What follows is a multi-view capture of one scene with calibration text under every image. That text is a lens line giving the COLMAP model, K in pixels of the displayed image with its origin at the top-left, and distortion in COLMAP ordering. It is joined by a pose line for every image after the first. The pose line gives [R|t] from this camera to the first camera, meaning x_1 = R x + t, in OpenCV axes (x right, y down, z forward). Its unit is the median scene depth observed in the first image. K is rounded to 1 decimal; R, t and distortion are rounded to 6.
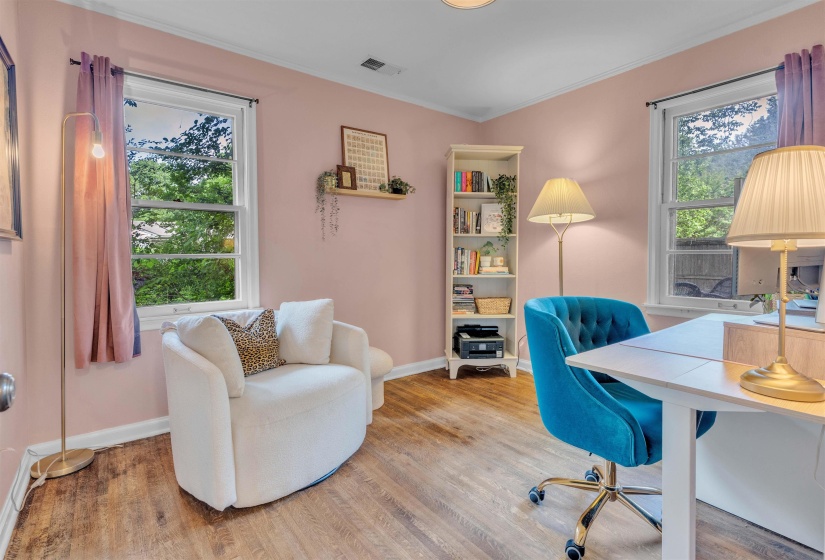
lens RADIAL K [[404.0, 0, 411.9], [0, 404.0, 254.8], [0, 0, 1]] dist [-0.000418, -0.000044]
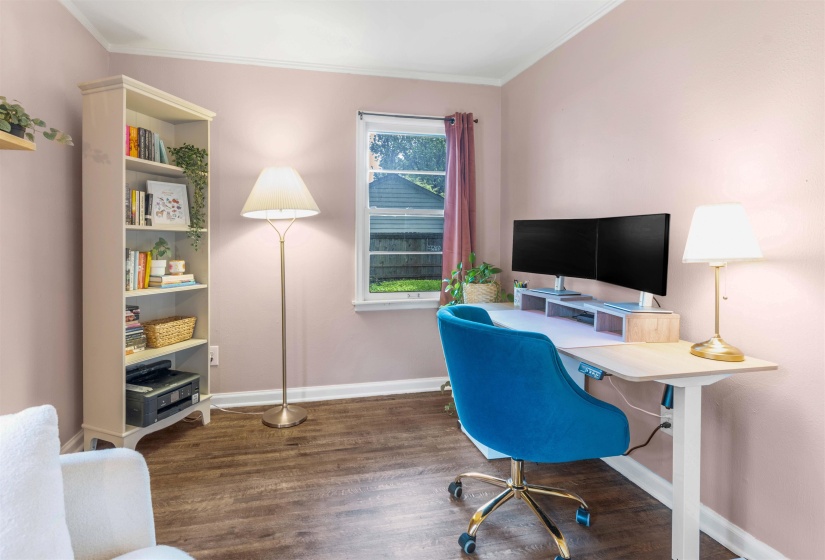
lens RADIAL K [[397.0, 0, 412.4], [0, 397.0, 245.5], [0, 0, 1]] dist [-0.000577, -0.000144]
pose [[0.418648, -0.002274, 0.908146, -0.295523], [-0.002201, 0.999991, 0.003519, -0.028834], [-0.908146, -0.003472, 0.418640, 0.425612]]
